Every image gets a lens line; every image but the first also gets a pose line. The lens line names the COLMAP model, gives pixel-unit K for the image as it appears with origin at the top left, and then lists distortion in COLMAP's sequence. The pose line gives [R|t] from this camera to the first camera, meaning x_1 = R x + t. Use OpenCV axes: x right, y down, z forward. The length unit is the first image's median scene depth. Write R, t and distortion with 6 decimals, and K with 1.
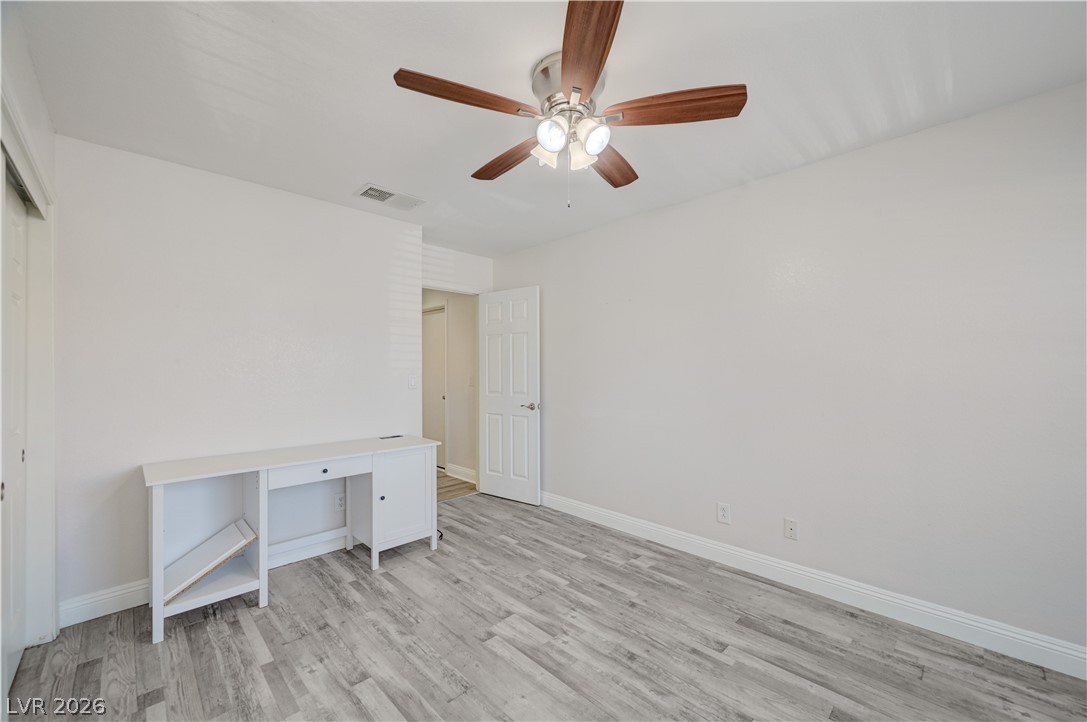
lens RADIAL K [[433.6, 0, 541.4], [0, 433.6, 368.9], [0, 0, 1]] dist [-0.000068, 0.000044]
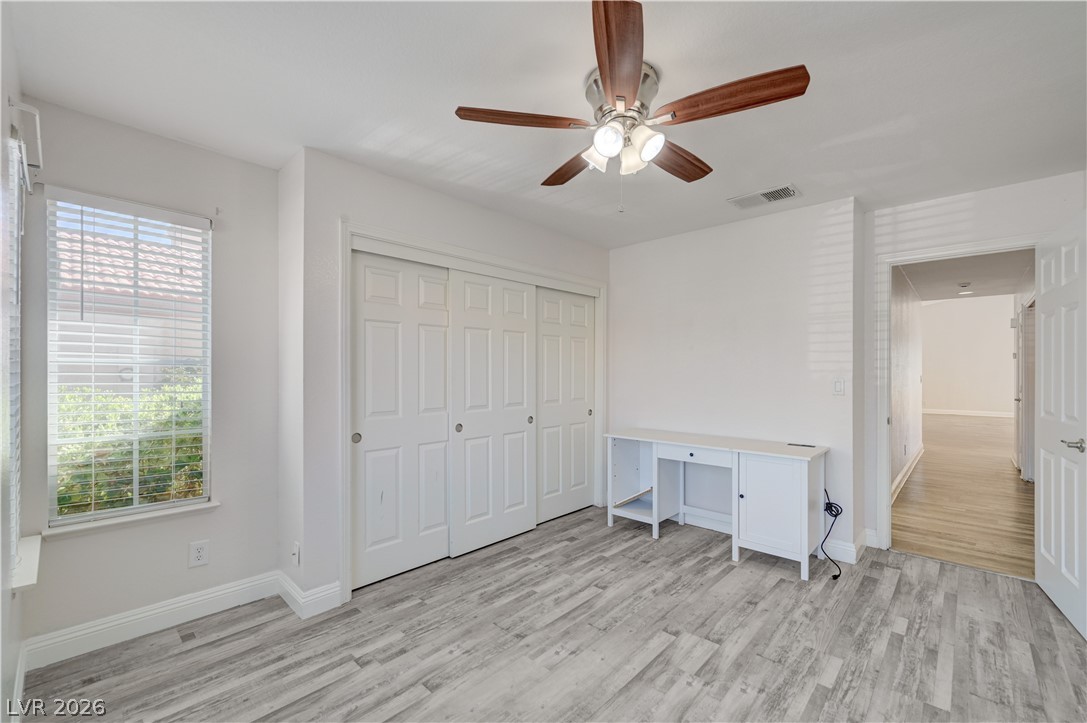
lens RADIAL K [[454.9, 0, 543.5], [0, 454.9, 361.5], [0, 0, 1]] dist [0.000881, -0.000074]
pose [[0.039024, -0.018548, -0.999066, 0.824848], [-0.001383, 0.999826, -0.018616, -0.000636], [0.999237, 0.002108, 0.038991, 0.568317]]
